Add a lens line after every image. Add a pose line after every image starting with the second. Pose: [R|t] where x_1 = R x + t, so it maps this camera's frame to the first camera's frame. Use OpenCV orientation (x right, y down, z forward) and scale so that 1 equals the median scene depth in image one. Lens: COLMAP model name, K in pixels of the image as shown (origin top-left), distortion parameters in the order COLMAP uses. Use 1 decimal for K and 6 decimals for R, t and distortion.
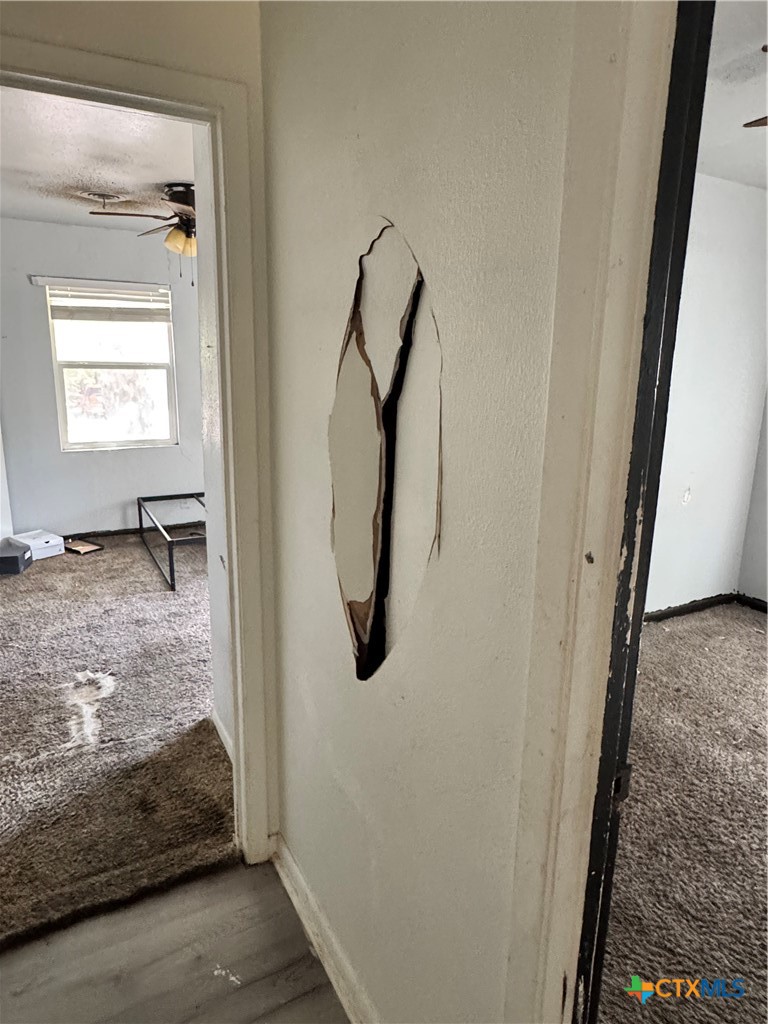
lens RADIAL K [[621.9, 0, 377.4], [0, 621.9, 504.3], [0, 0, 1]] dist [-0.006518, 0.002753]
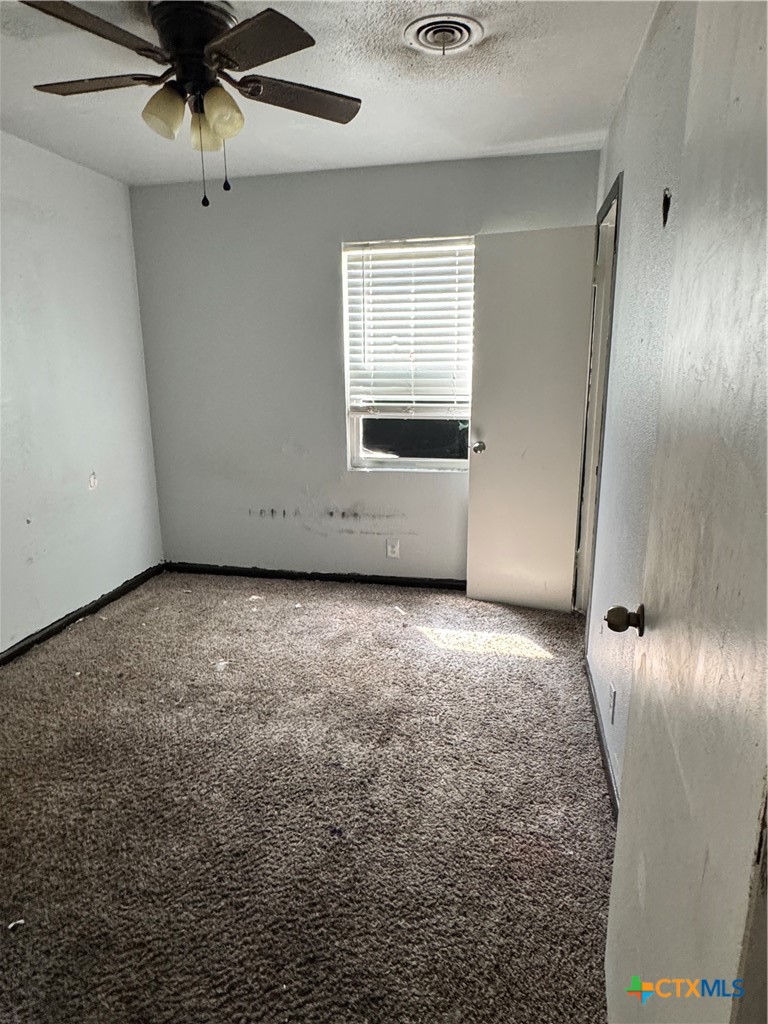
lens RADIAL K [[621.9, 0, 385.0], [0, 621.9, 505.9], [0, 0, 1]] dist [-0.006518, 0.002753]
pose [[0.642916, -0.199843, 0.739406, 0.114458], [0.183209, 0.977463, 0.104882, 0.013148], [-0.743702, 0.068036, 0.665040, 0.017337]]
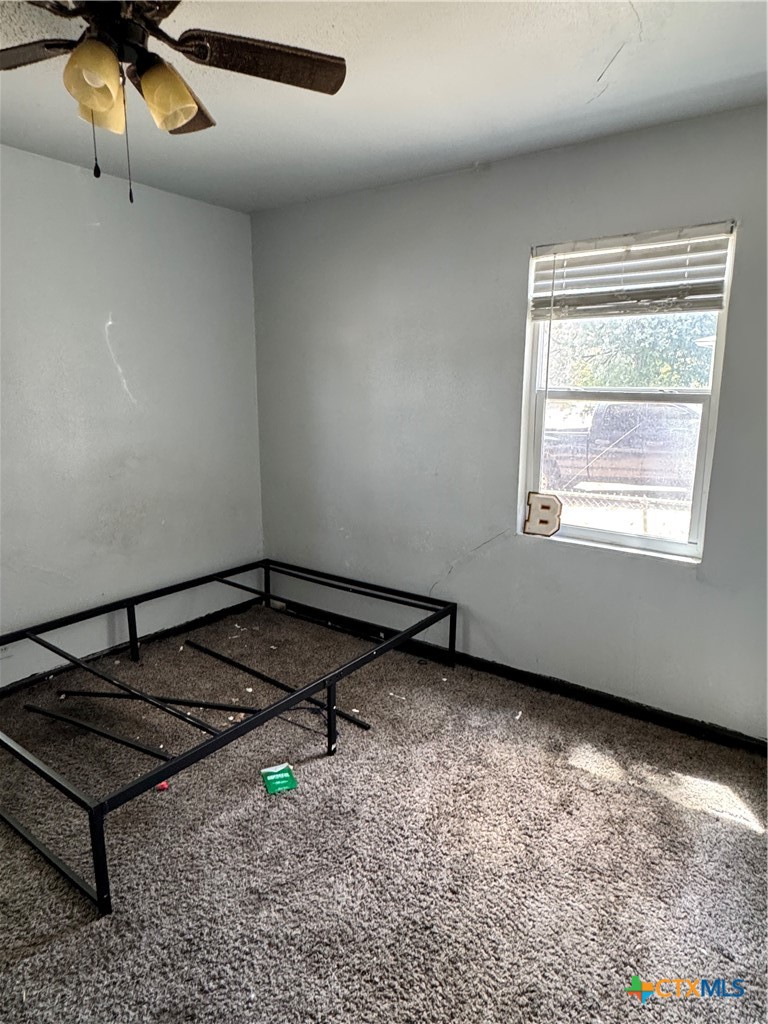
lens RADIAL K [[621.9, 0, 386.7], [0, 621.9, 502.4], [0, 0, 1]] dist [-0.006518, 0.002753]
pose [[0.901707, -0.094455, 0.421903, -0.230936], [0.105105, 0.994459, -0.001997, -0.091814], [-0.419376, 0.046144, 0.906639, 0.387128]]
